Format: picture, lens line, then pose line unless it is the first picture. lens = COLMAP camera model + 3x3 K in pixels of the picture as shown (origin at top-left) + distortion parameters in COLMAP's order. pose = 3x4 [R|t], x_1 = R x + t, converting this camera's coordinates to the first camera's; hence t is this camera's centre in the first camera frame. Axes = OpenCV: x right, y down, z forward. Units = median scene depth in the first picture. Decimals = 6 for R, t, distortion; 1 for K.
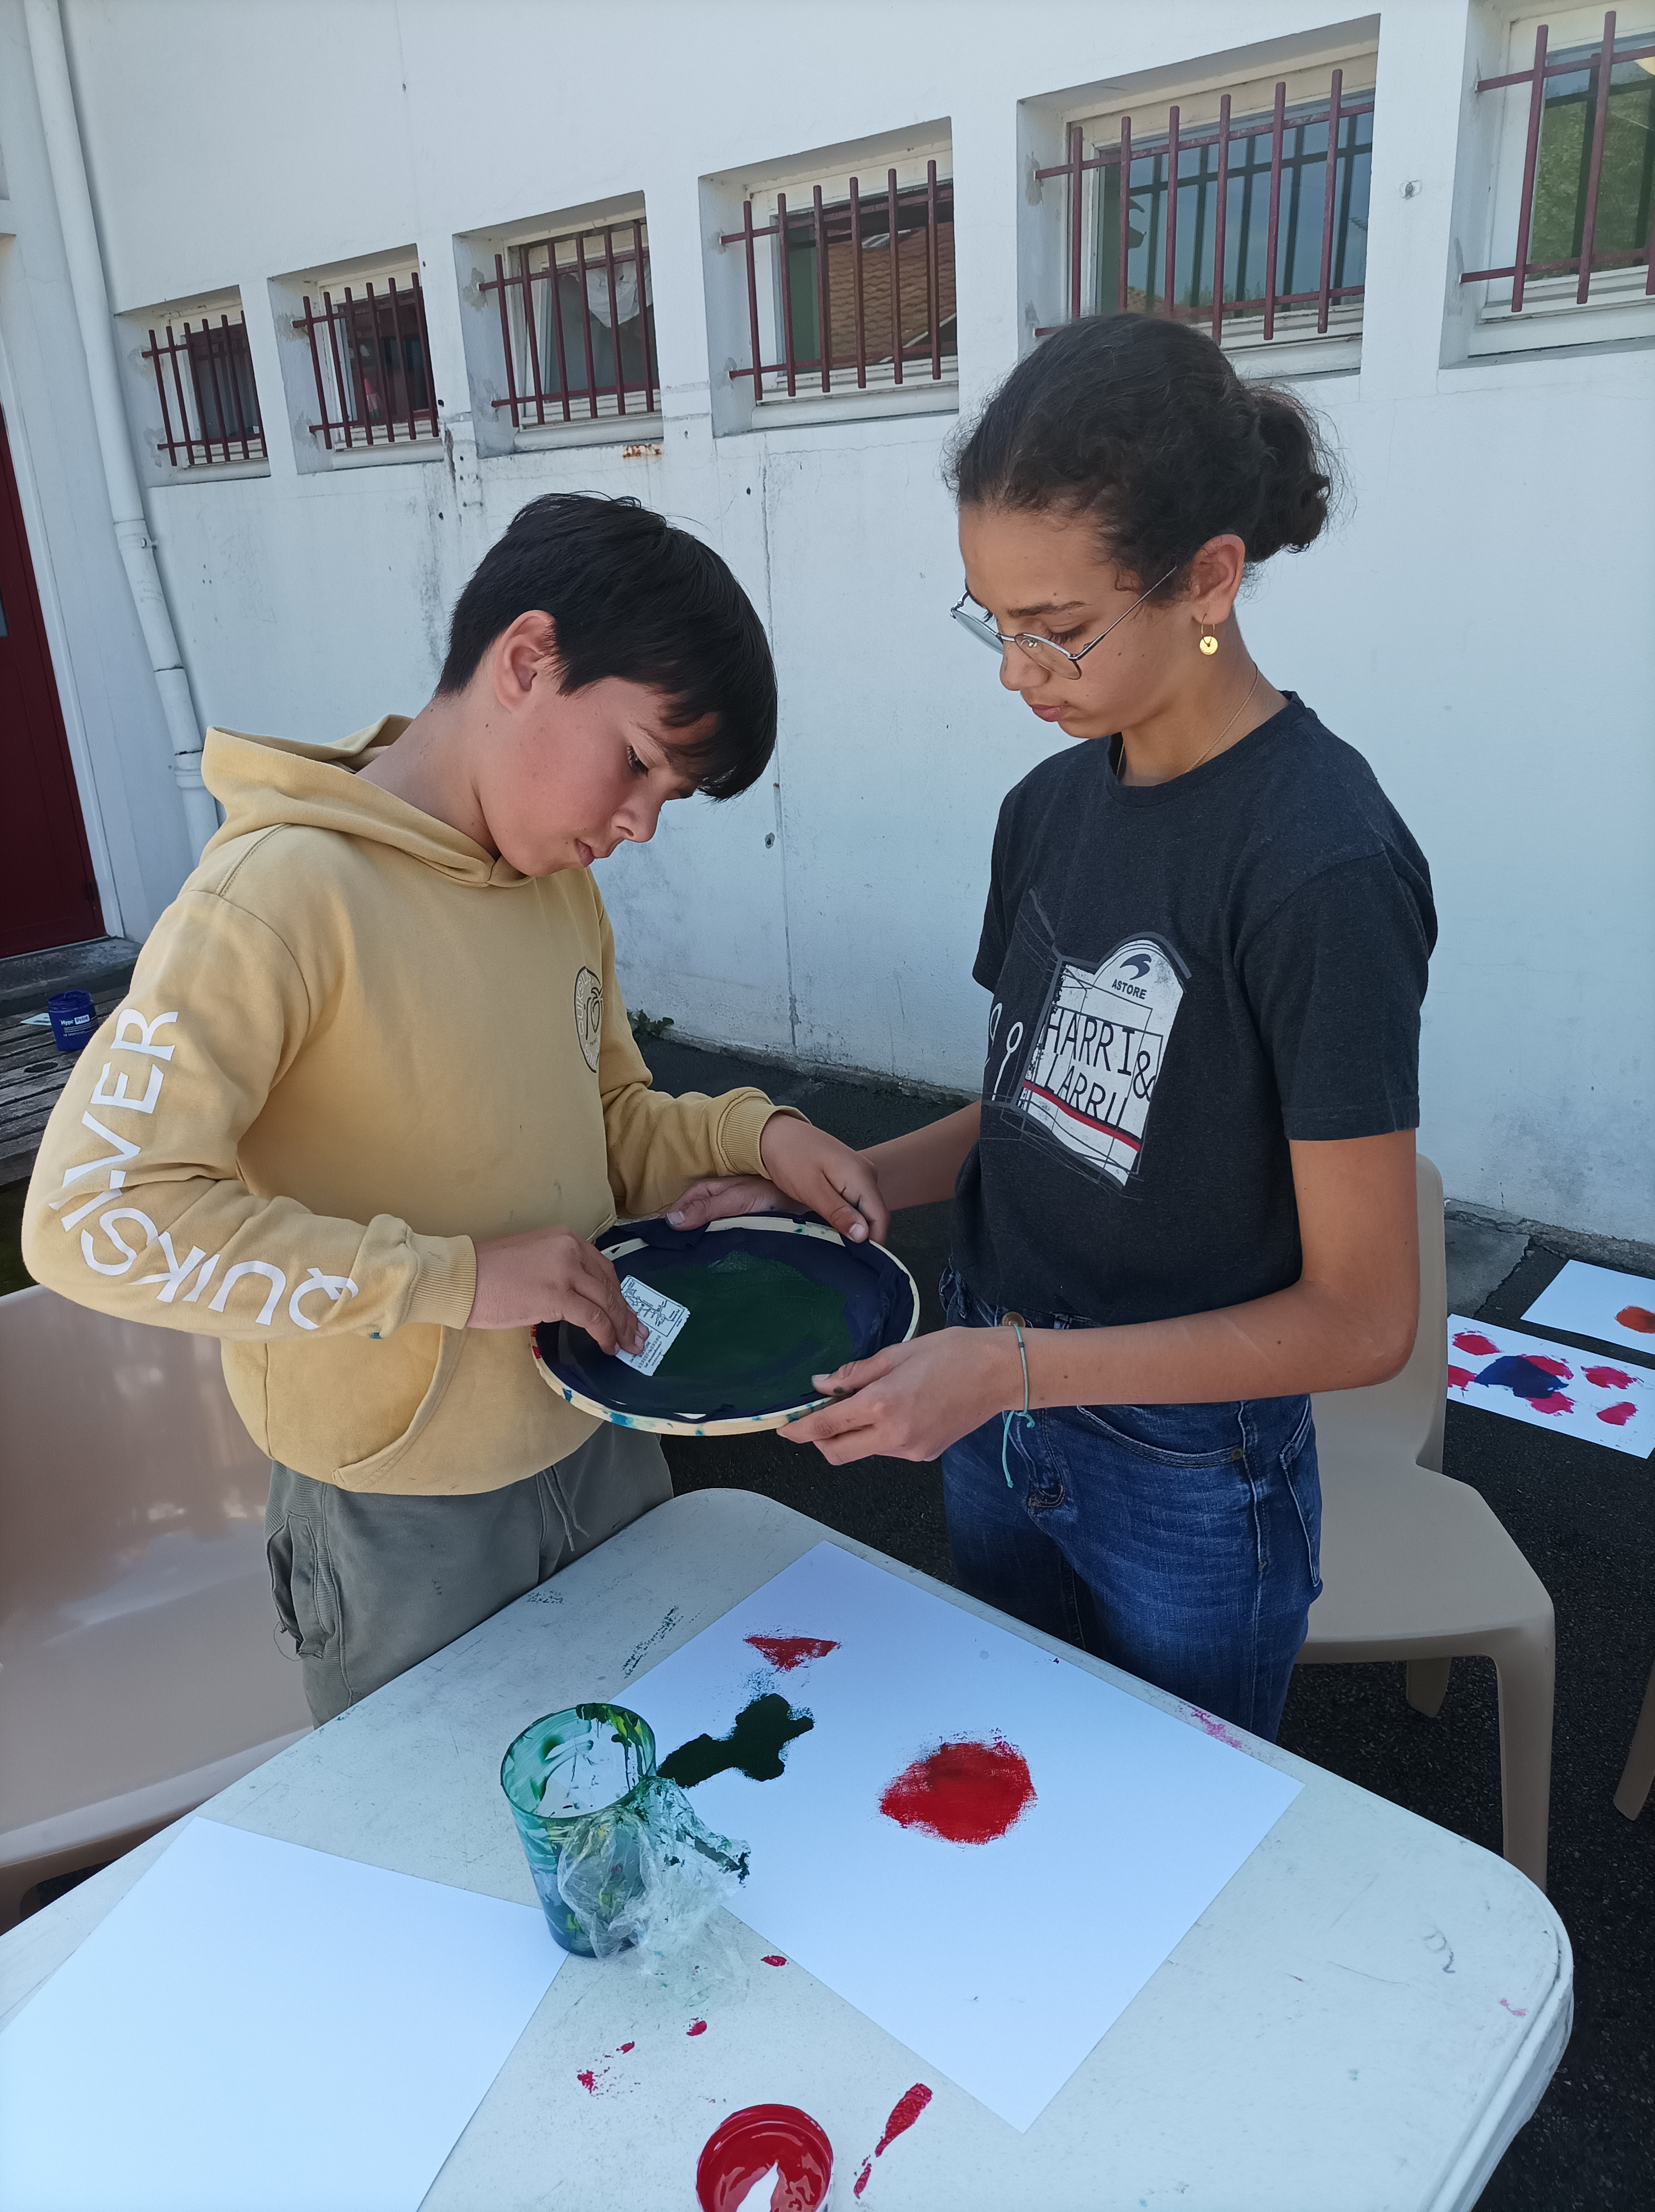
lens RADIAL K [[1752.1, 0, 827.4], [0, 1752.1, 1215.8], [0, 0, 1]] dist [0.046487, -0.048766]
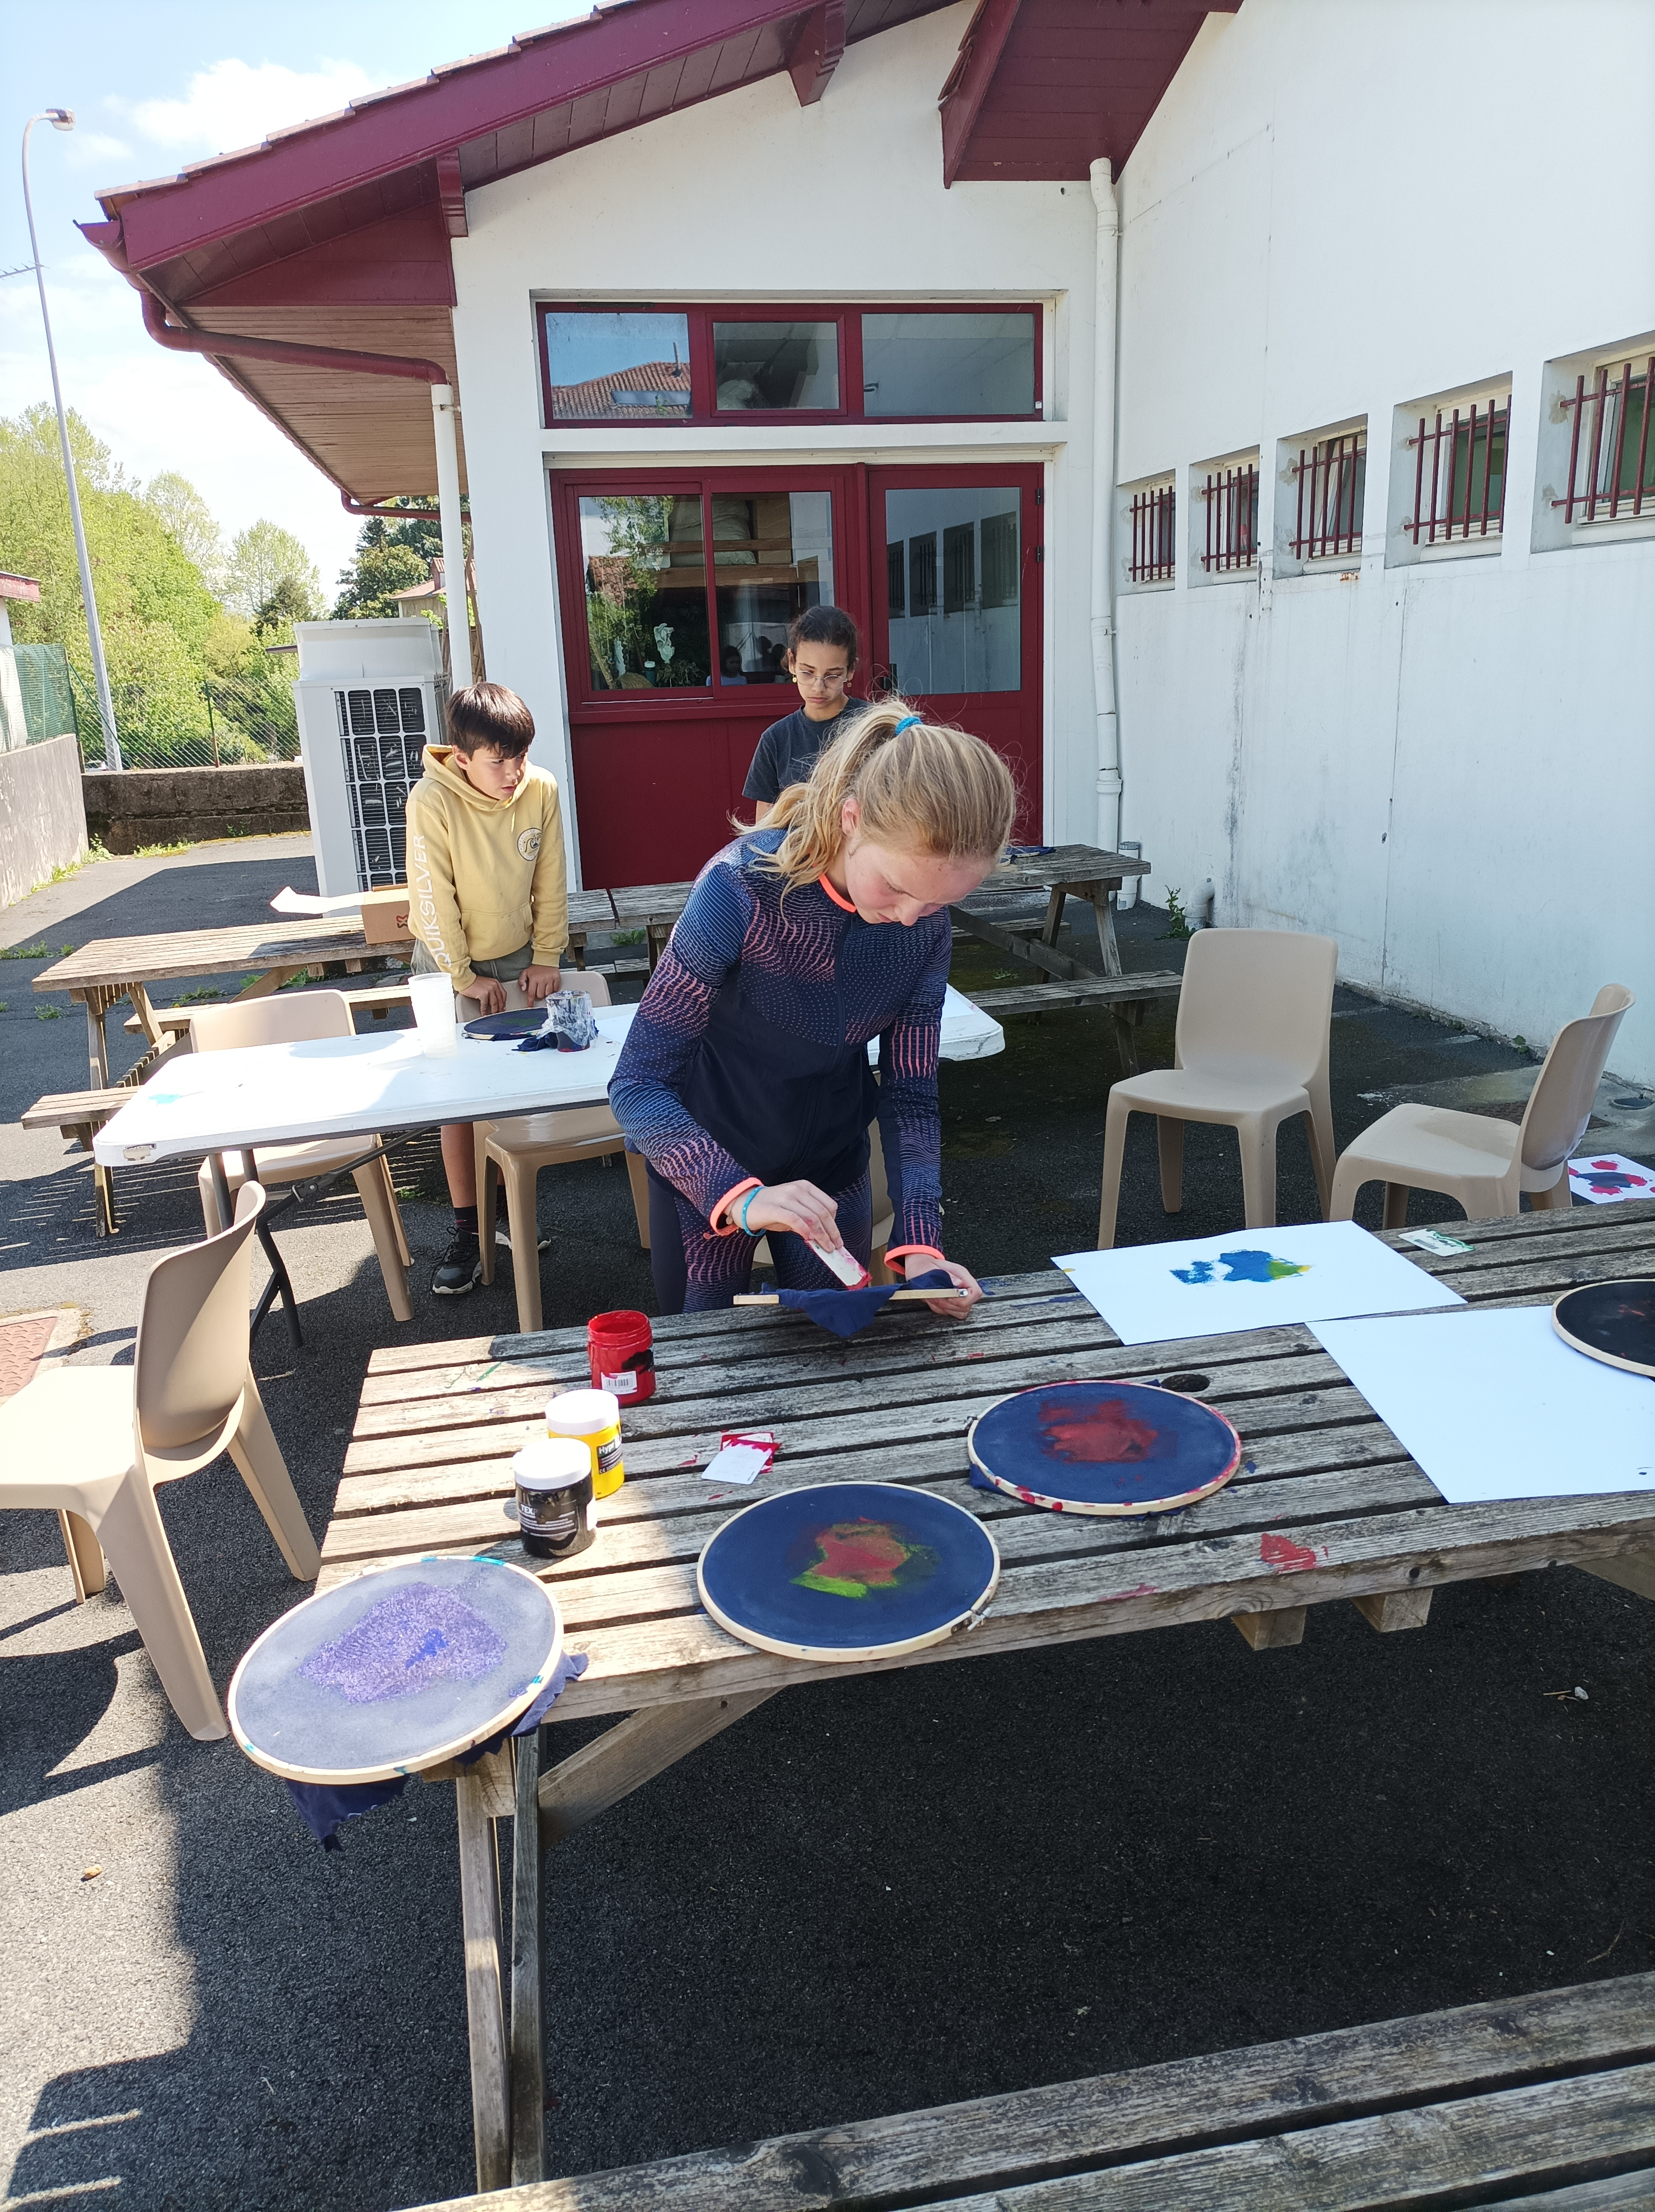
lens RADIAL K [[1720.8, 0, 827.5], [0, 1720.8, 1106.0], [0, 0, 1]] dist [0.043455, 0.004433]
pose [[0.806933, 0.167230, -0.566474, 0.403766], [-0.217044, 0.975934, -0.021068, 0.118449], [0.549318, 0.139951, 0.823810, -0.353025]]
